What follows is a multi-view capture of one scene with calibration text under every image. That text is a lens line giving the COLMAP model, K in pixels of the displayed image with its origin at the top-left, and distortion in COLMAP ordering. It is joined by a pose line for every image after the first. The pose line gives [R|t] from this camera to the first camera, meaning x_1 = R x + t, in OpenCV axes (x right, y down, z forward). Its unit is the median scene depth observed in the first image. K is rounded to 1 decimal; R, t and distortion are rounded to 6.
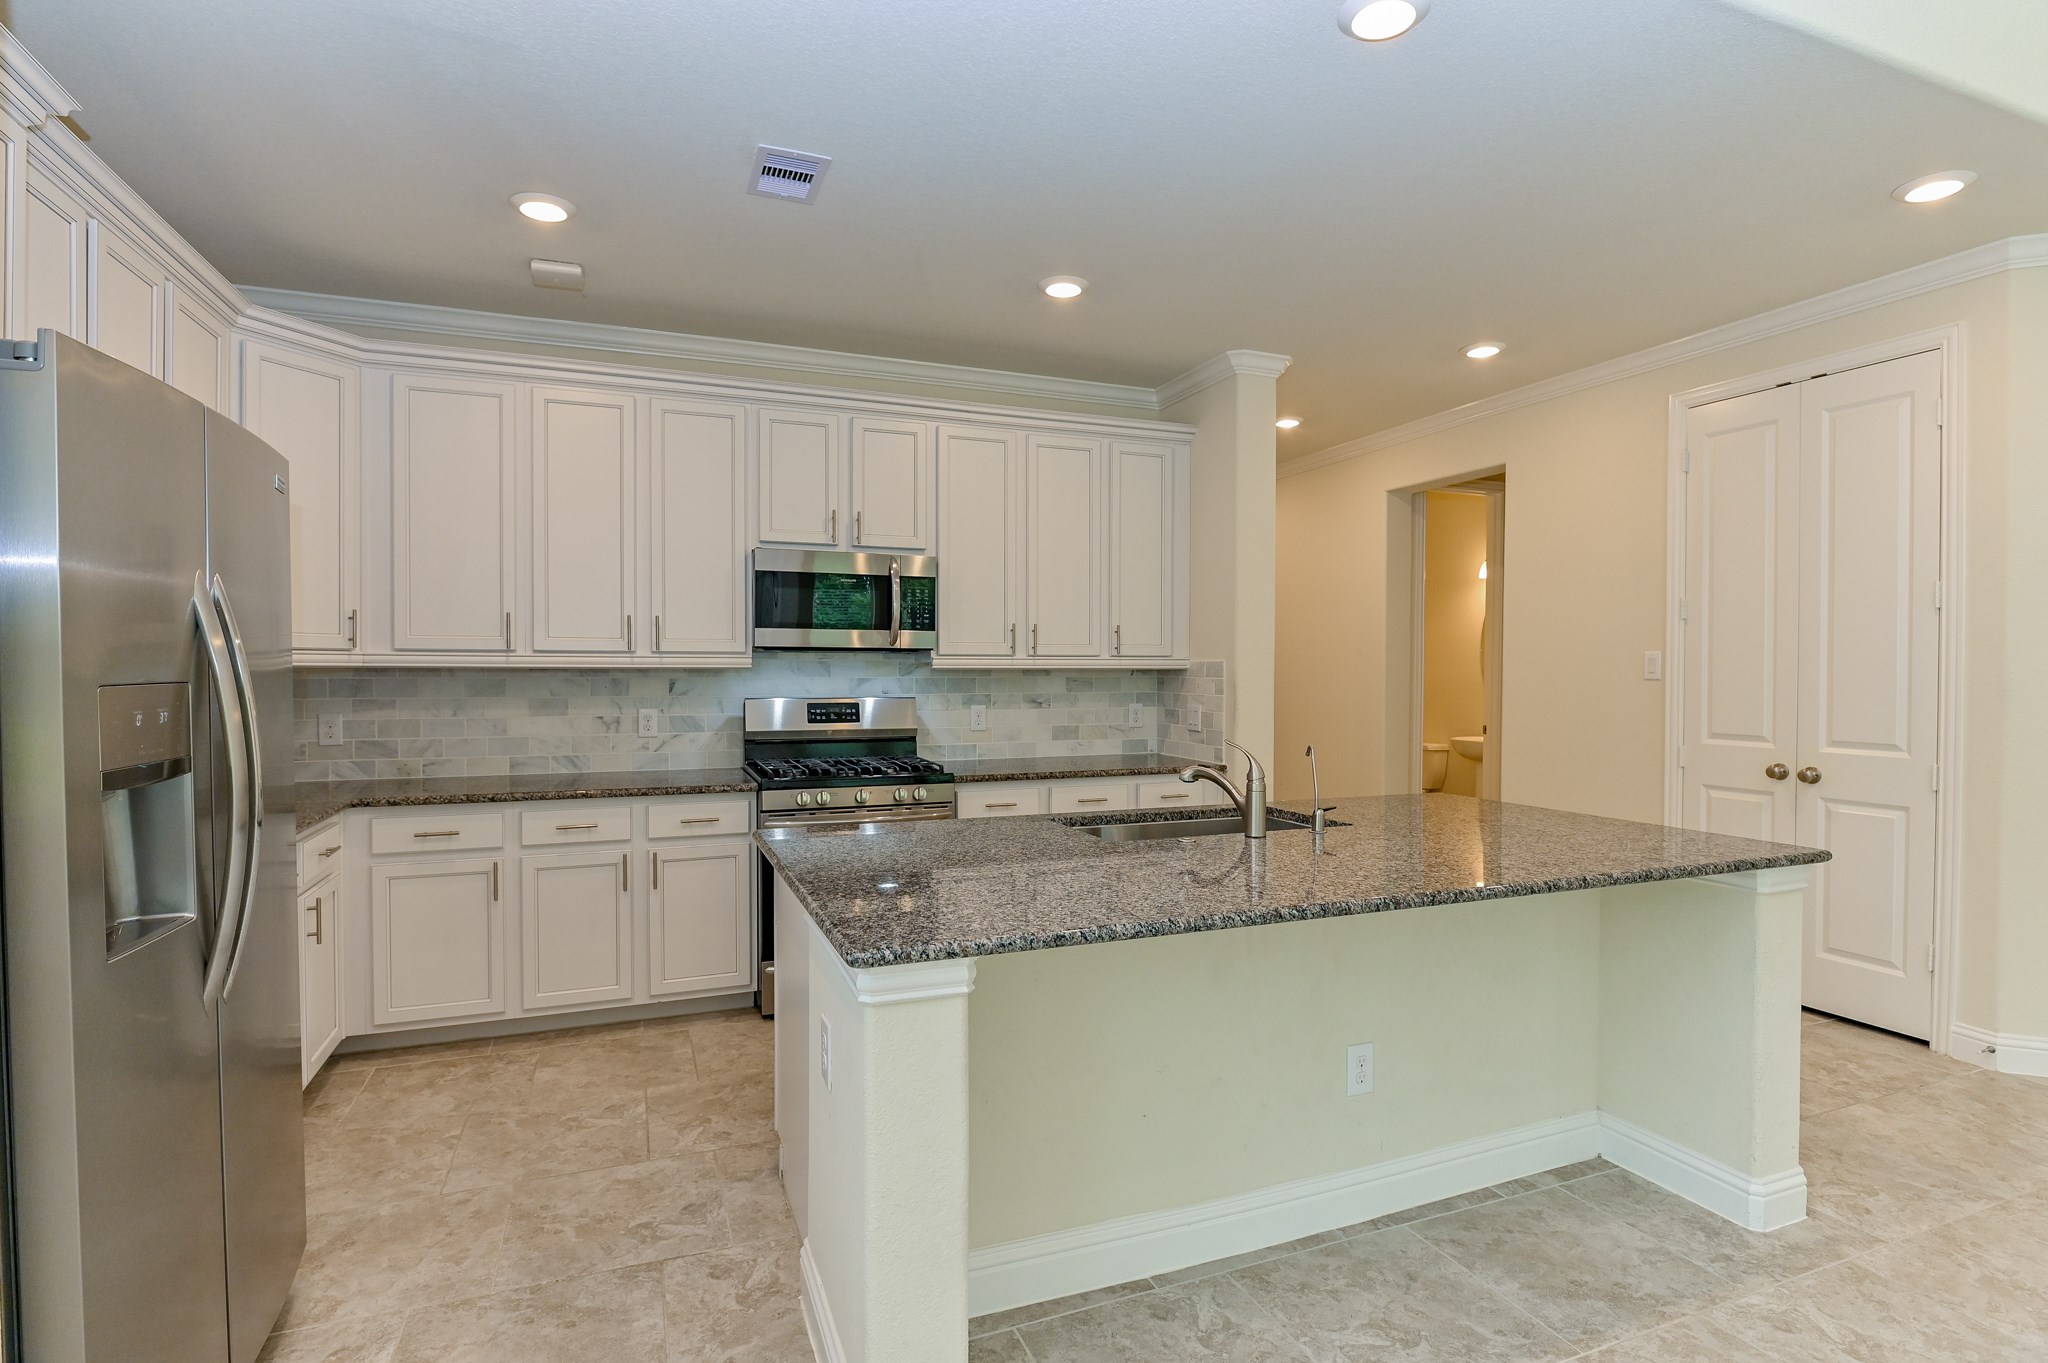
lens RADIAL K [[999.0, 0, 1051.7], [0, 999.0, 672.4], [0, 0, 1]] dist [-0.010731, -0.002576]
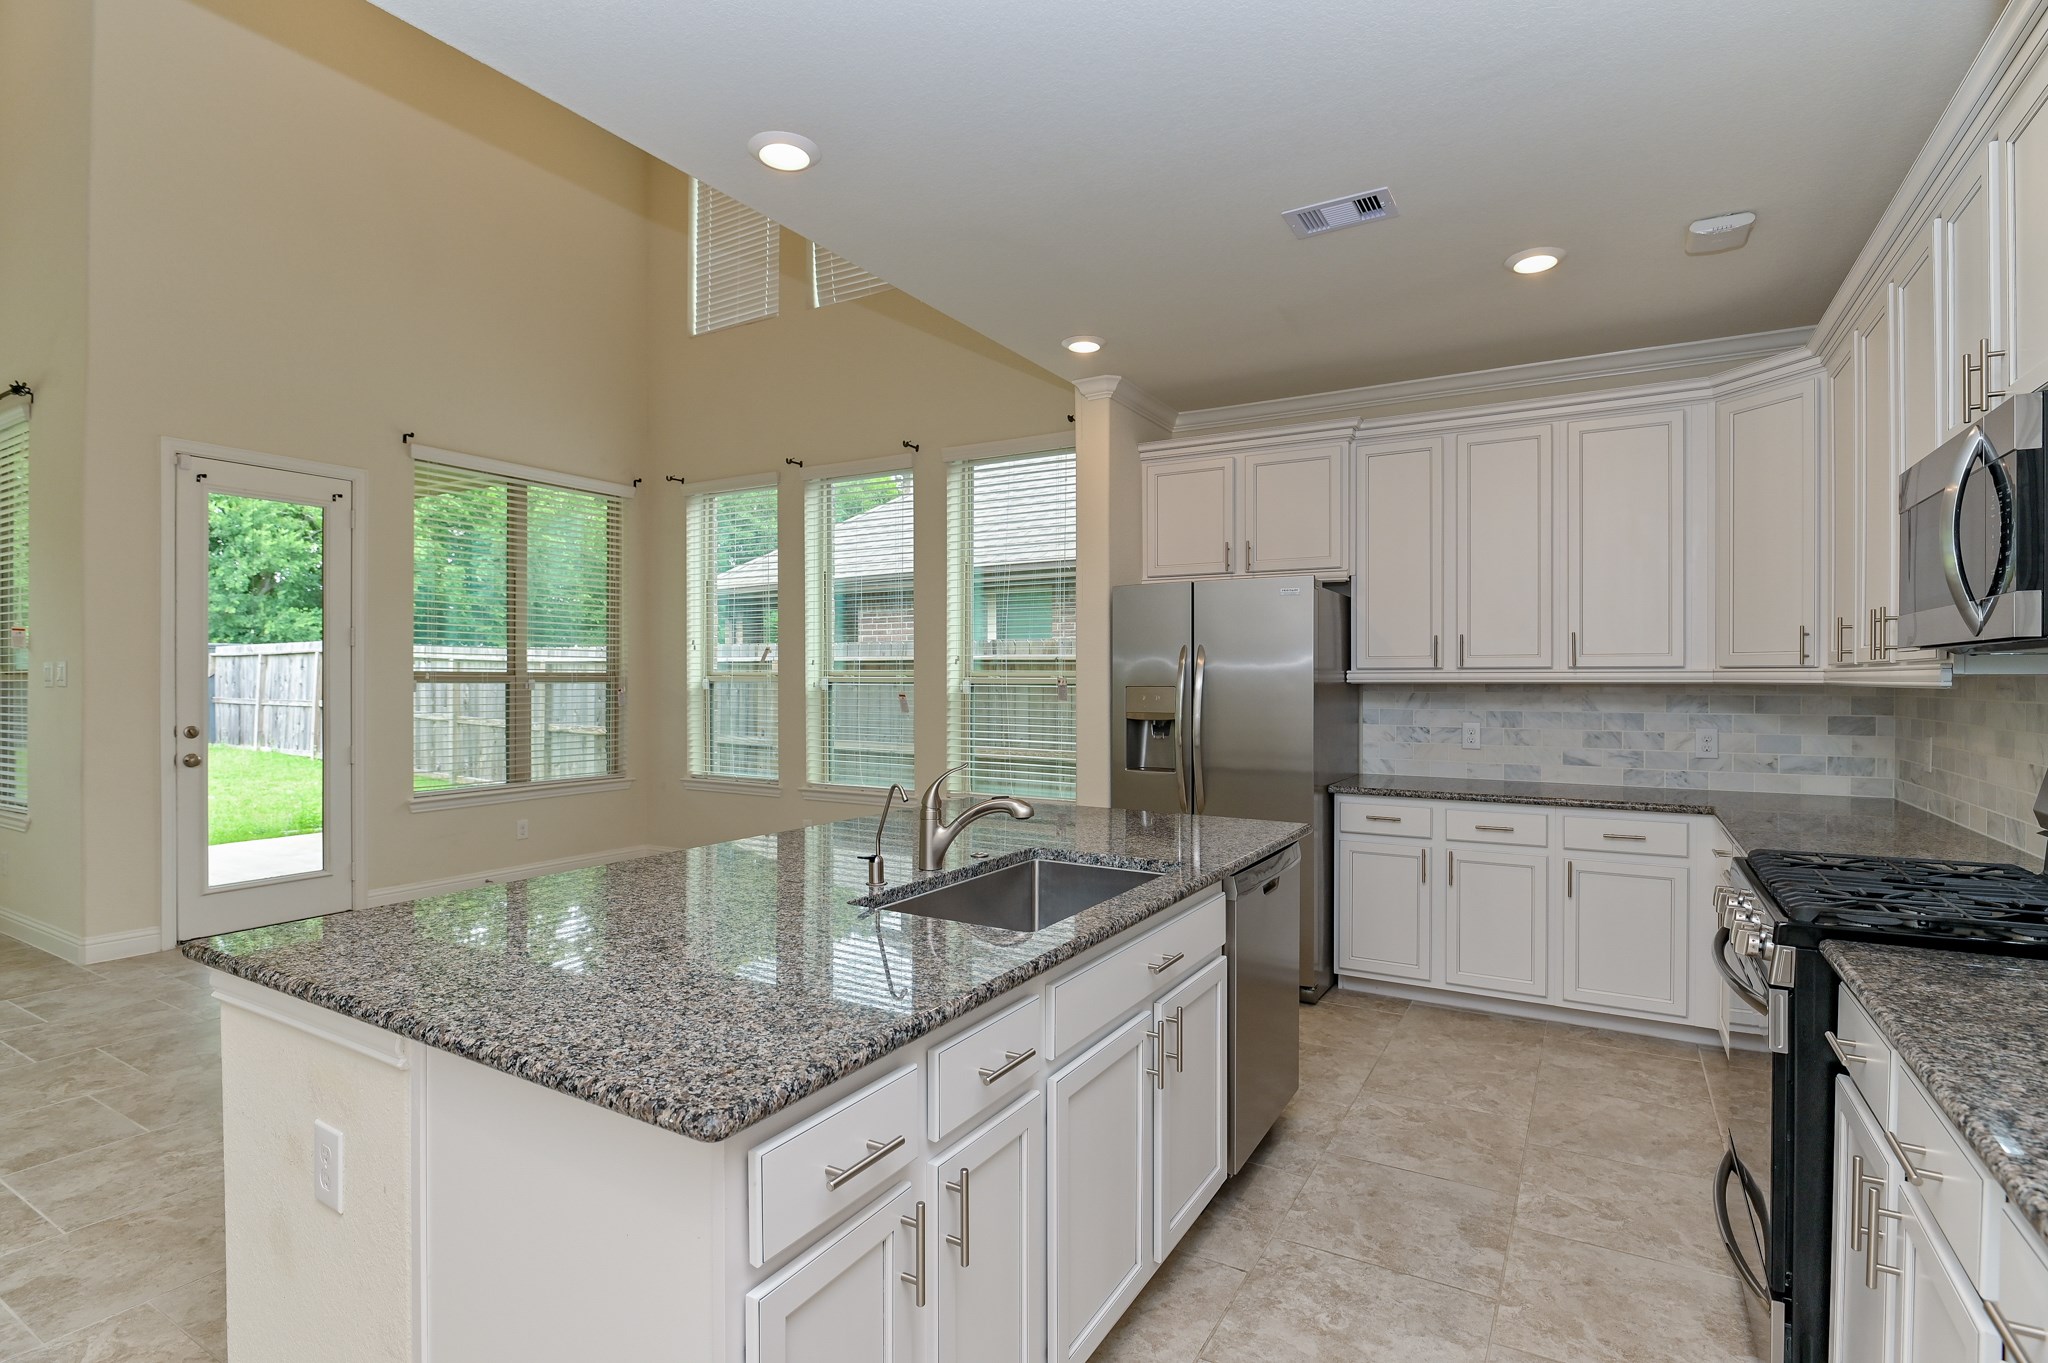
lens RADIAL K [[999.0, 0, 1028.1], [0, 999.0, 680.3], [0, 0, 1]] dist [-0.010731, -0.002576]
pose [[-0.803070, -0.006378, -0.595851, 0.417577], [-0.012578, 0.999901, 0.006249, -0.004878], [0.595753, 0.012513, -0.803071, 1.116679]]
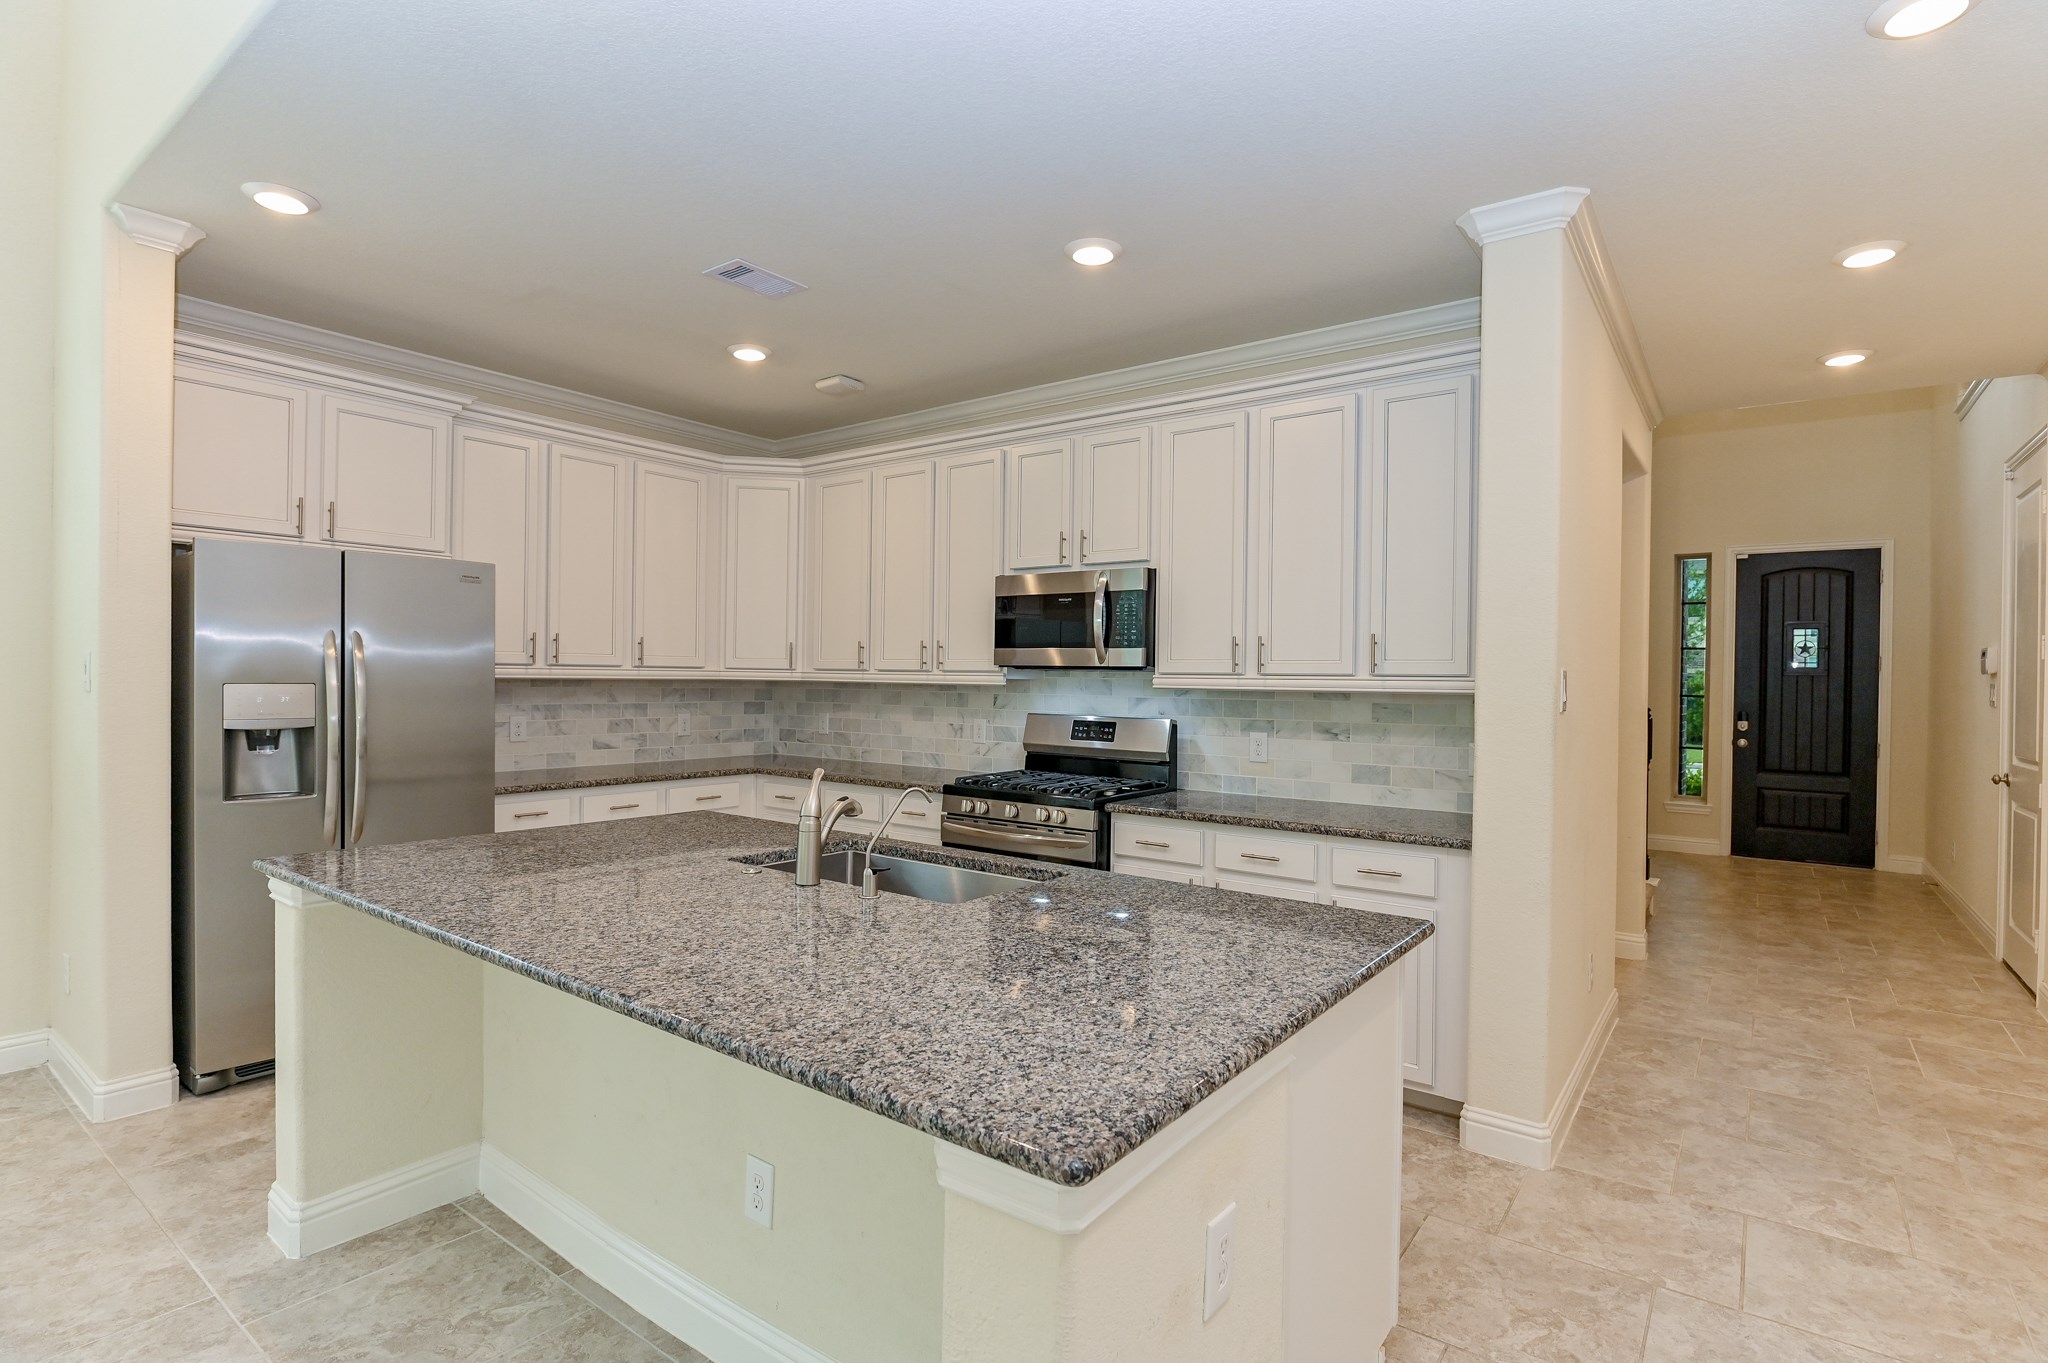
lens RADIAL K [[999.0, 0, 1033.3], [0, 999.0, 671.5], [0, 0, 1]] dist [-0.010731, -0.002576]
pose [[0.512226, -0.004756, -0.858837, 0.647402], [-0.019962, 0.999649, -0.017442, -0.000583], [0.858618, 0.026078, 0.511952, 0.456265]]
